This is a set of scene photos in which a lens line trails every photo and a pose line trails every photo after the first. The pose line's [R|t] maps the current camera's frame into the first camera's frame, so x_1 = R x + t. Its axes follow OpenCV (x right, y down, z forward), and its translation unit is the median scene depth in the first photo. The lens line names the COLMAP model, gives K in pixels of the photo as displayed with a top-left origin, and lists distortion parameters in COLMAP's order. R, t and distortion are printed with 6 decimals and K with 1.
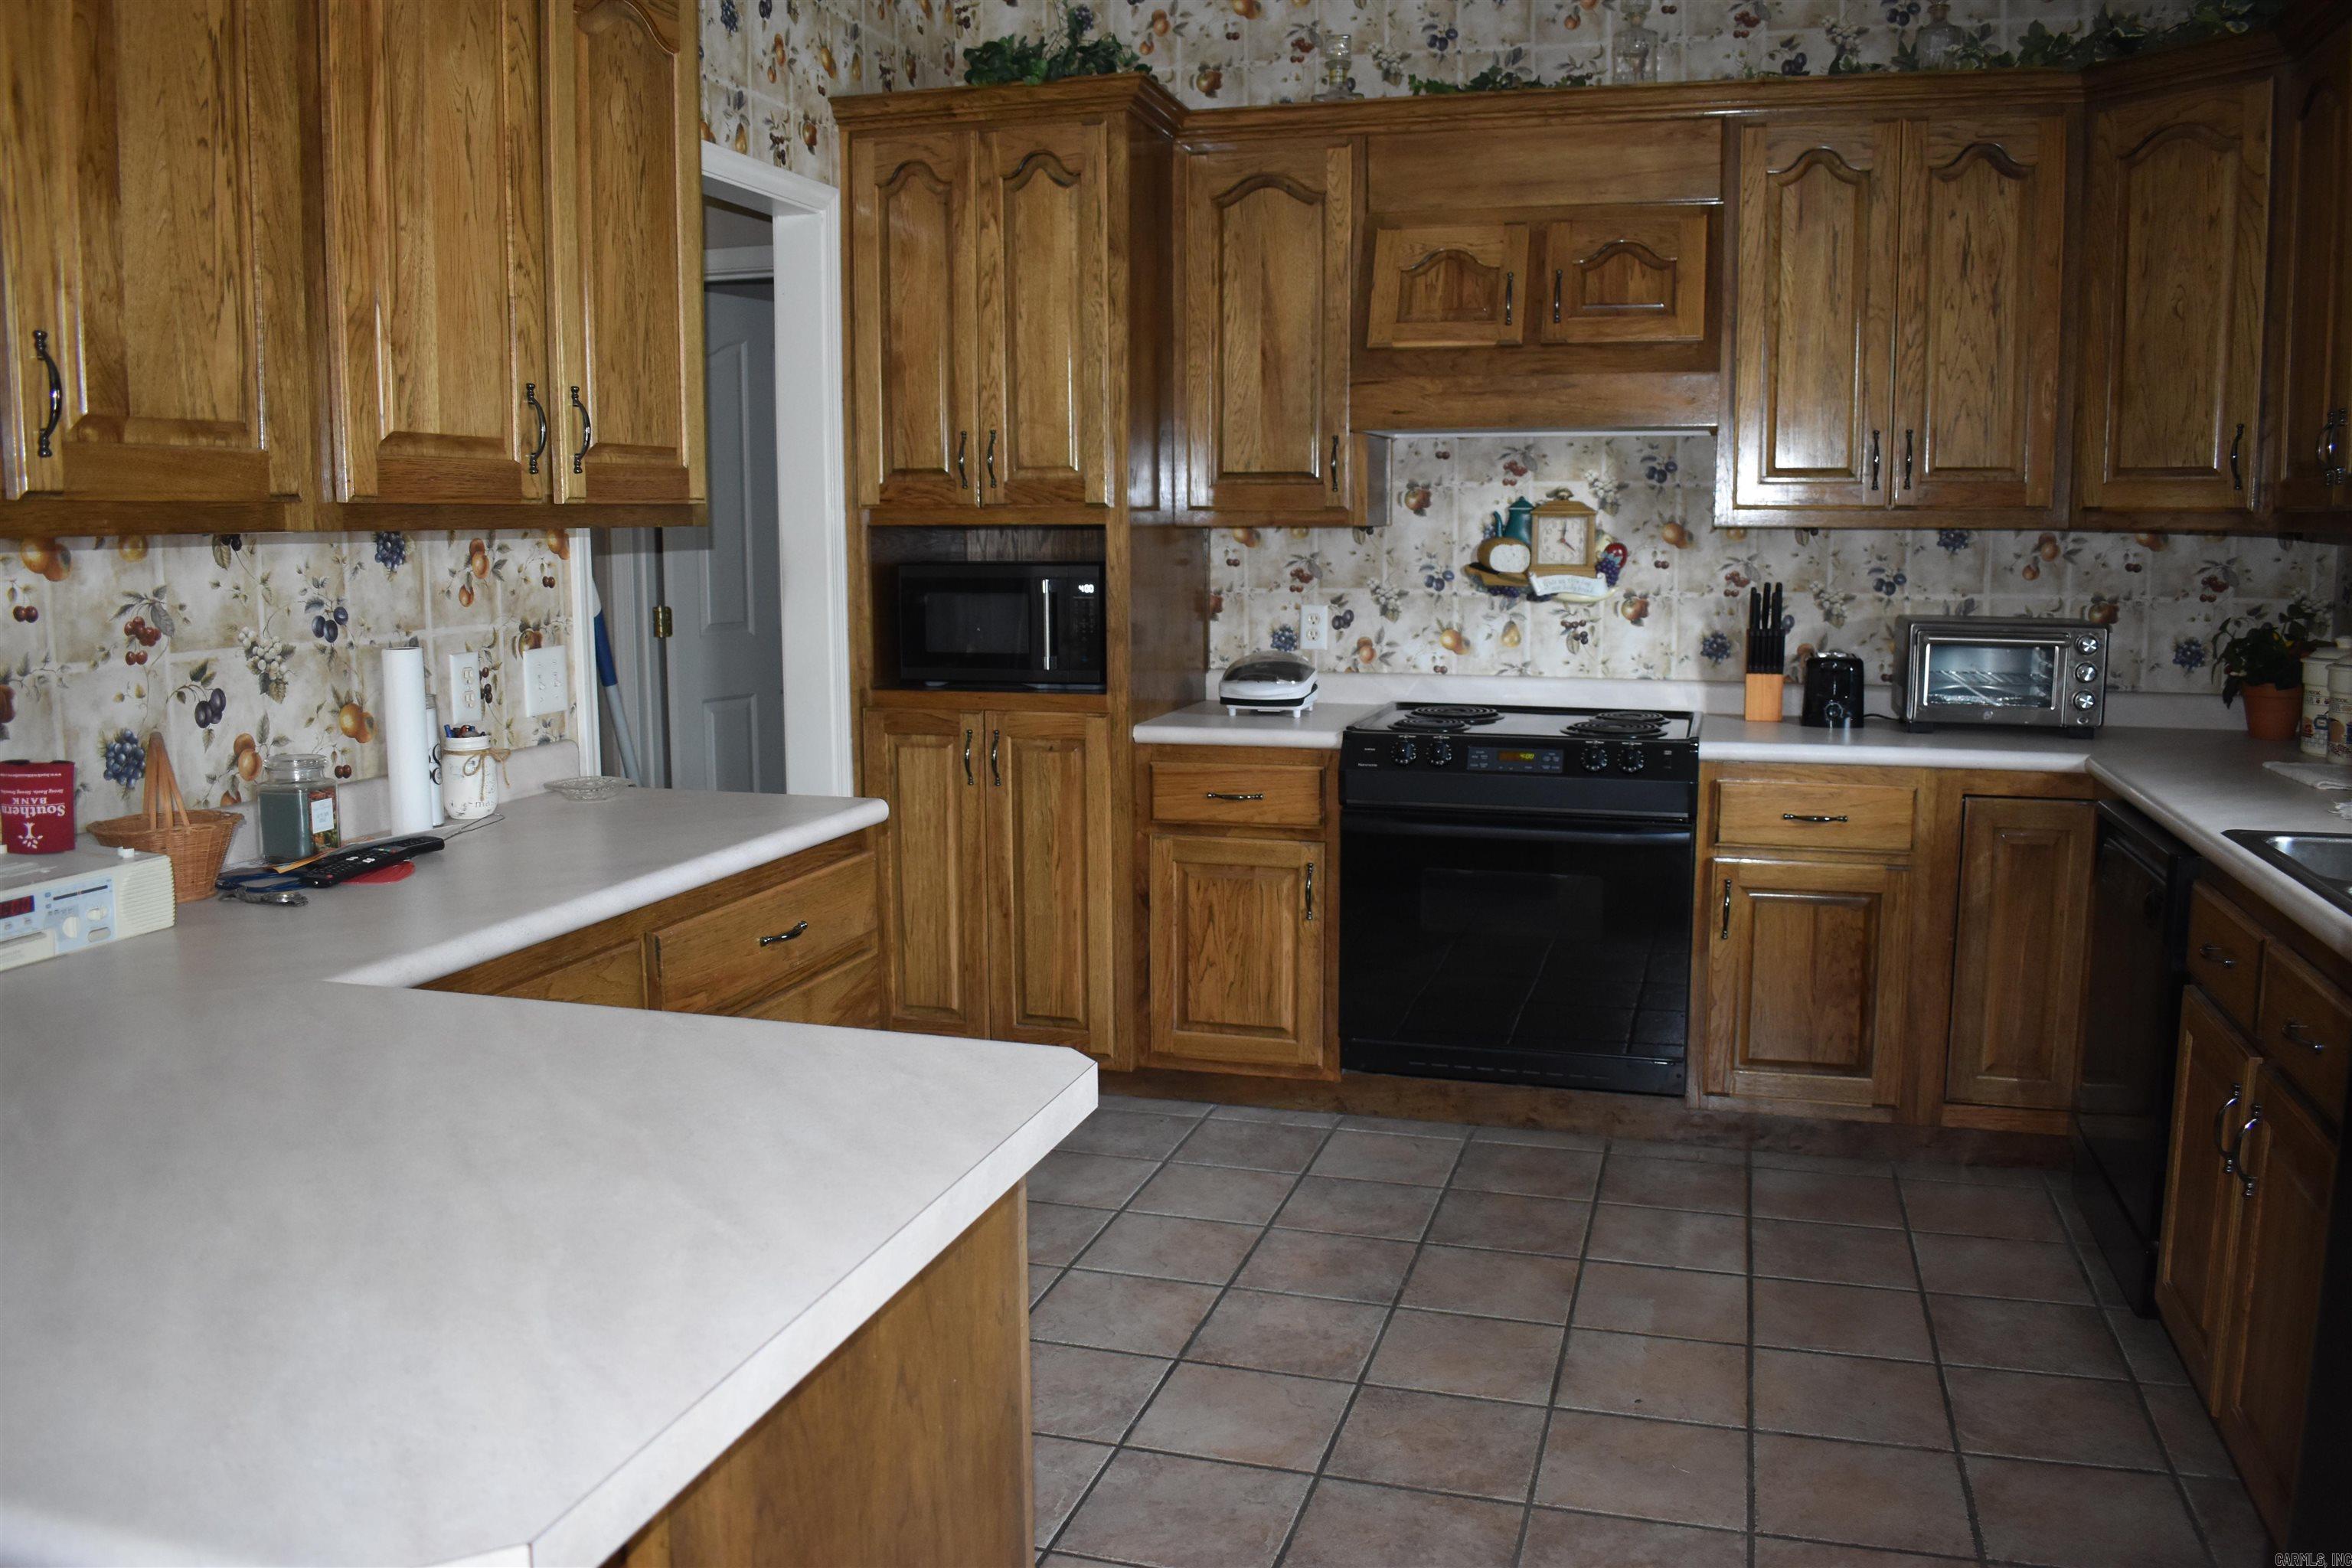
lens RADIAL K [[1843.3, 0, 1176.0], [0, 1843.3, 784.0], [0, 0, 1]] dist [-0.097779, 0.013487]
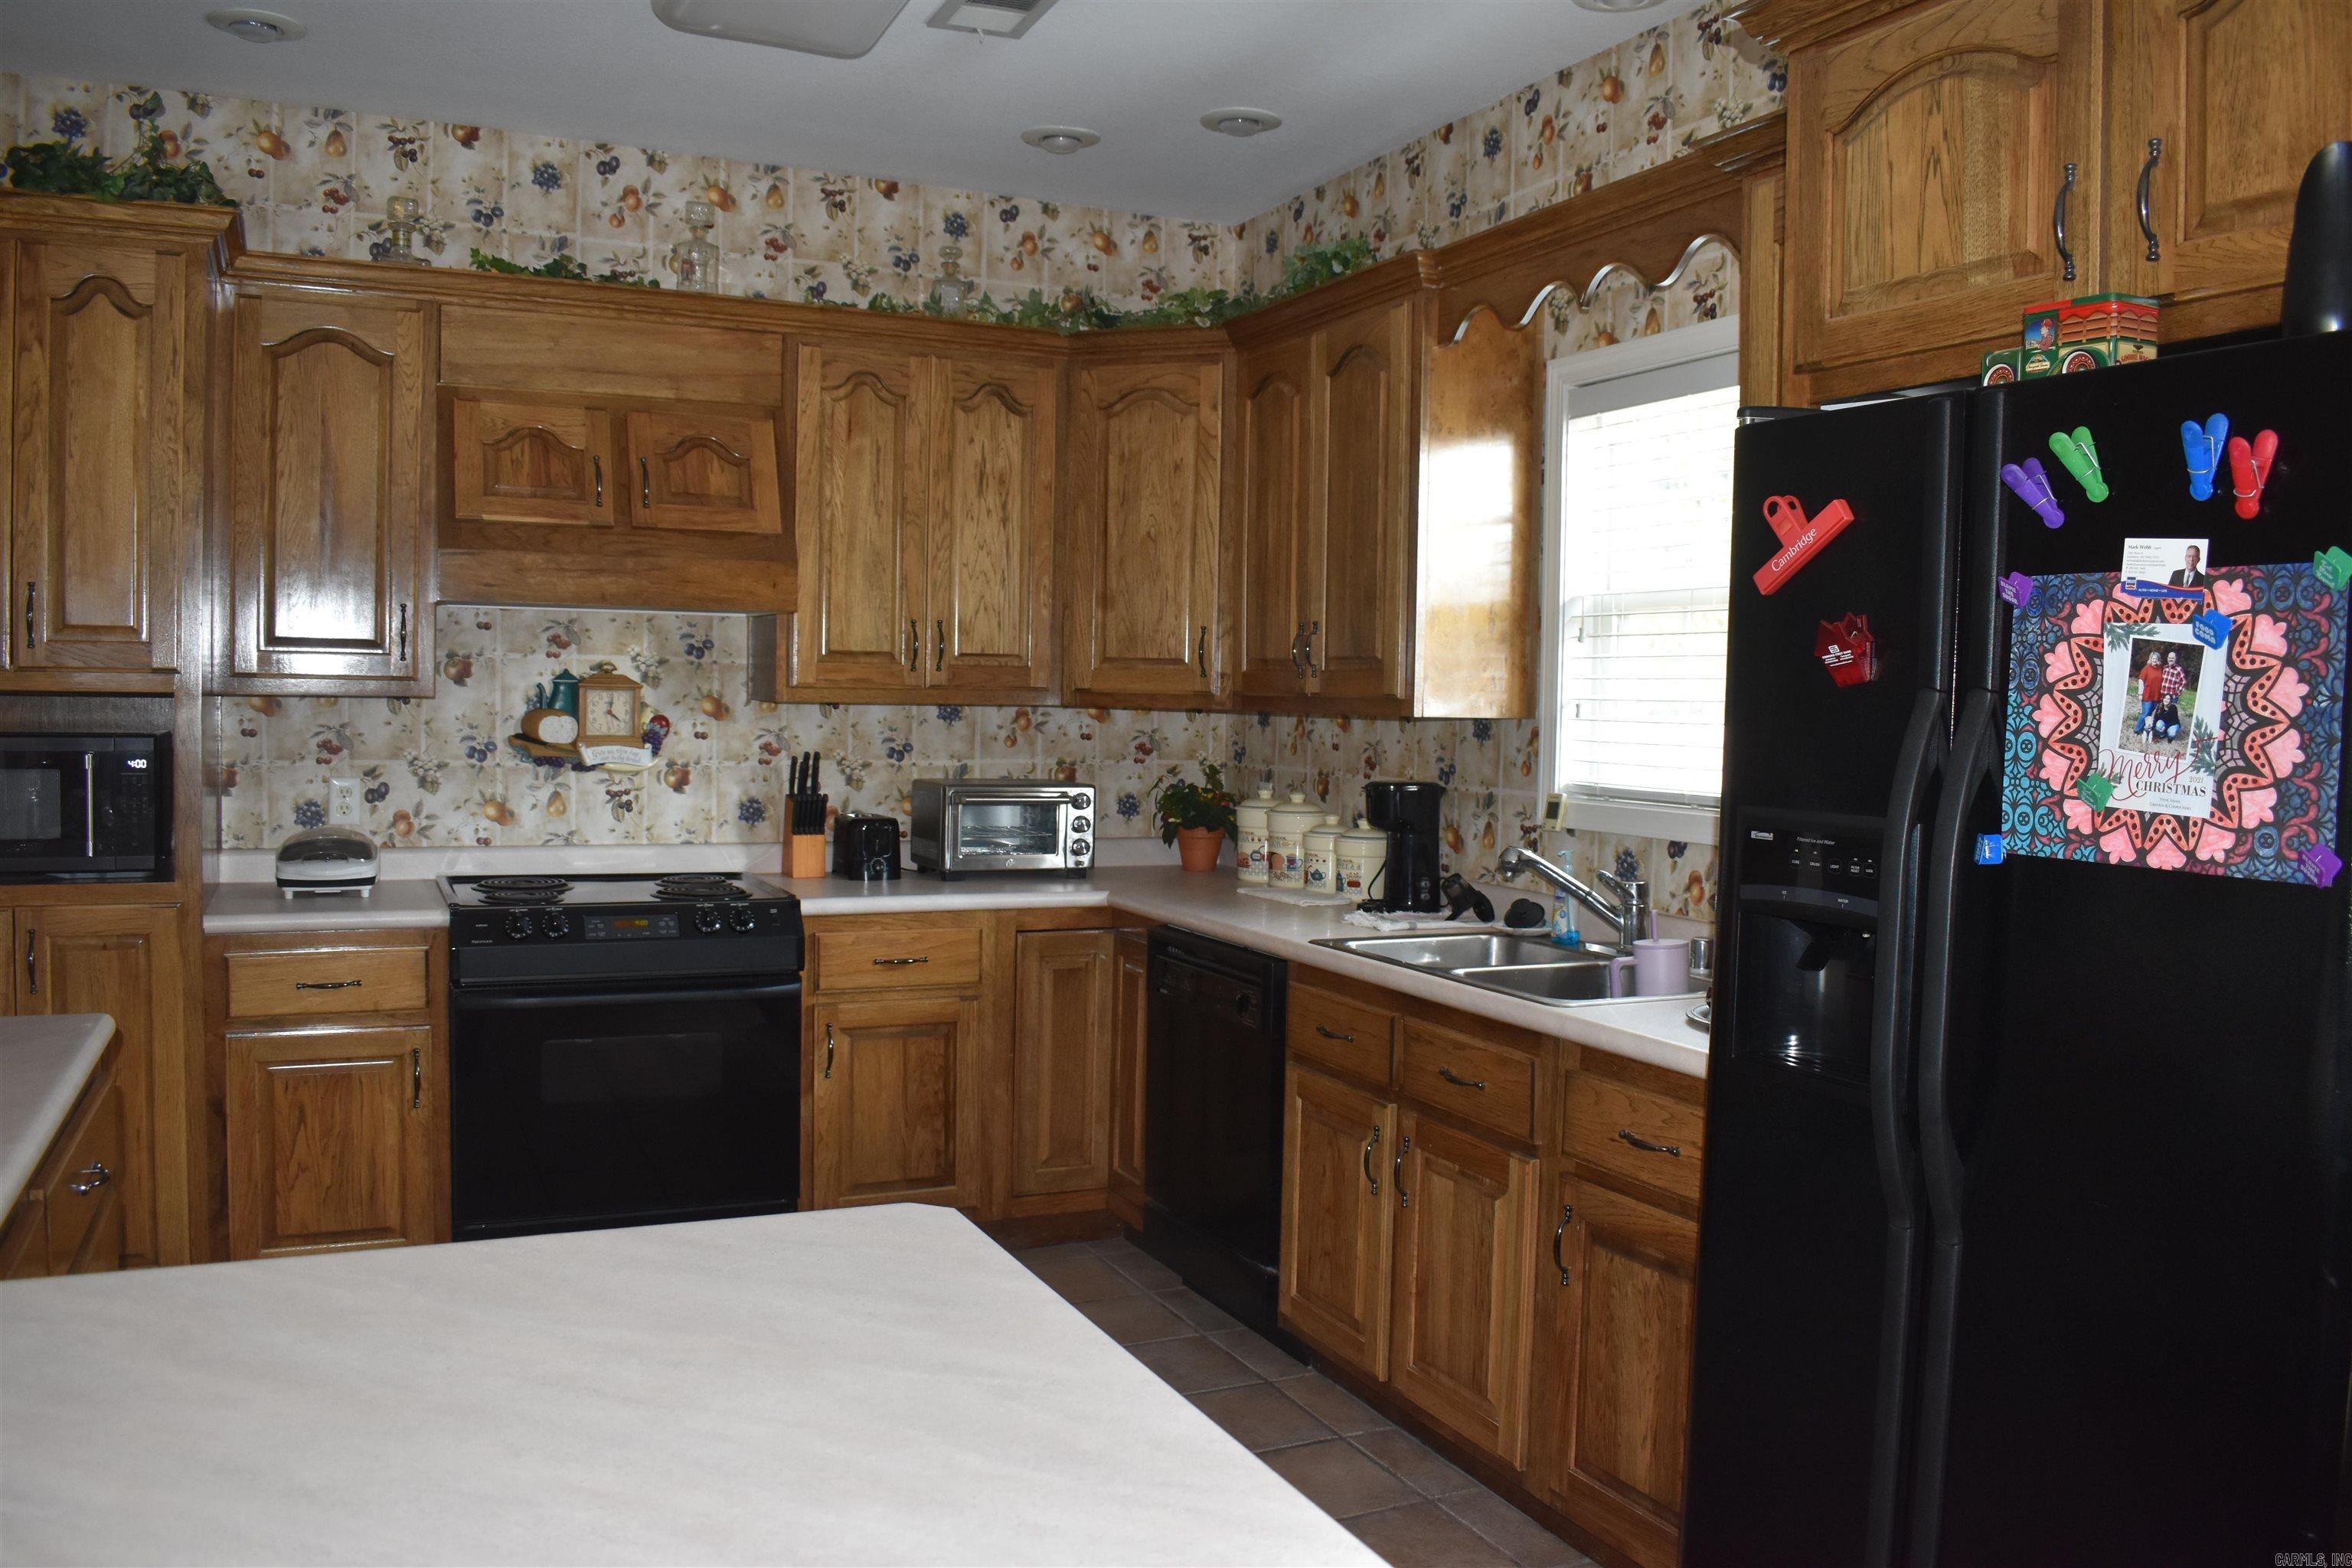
lens RADIAL K [[1843.3, 0, 1176.0], [0, 1843.3, 784.0], [0, 0, 1]] dist [-0.097779, 0.013487]
pose [[0.743850, -0.014250, 0.668194, -0.256616], [0.070387, 0.995883, -0.057118, -0.012289], [-0.664629, 0.089520, 0.741791, 0.030390]]
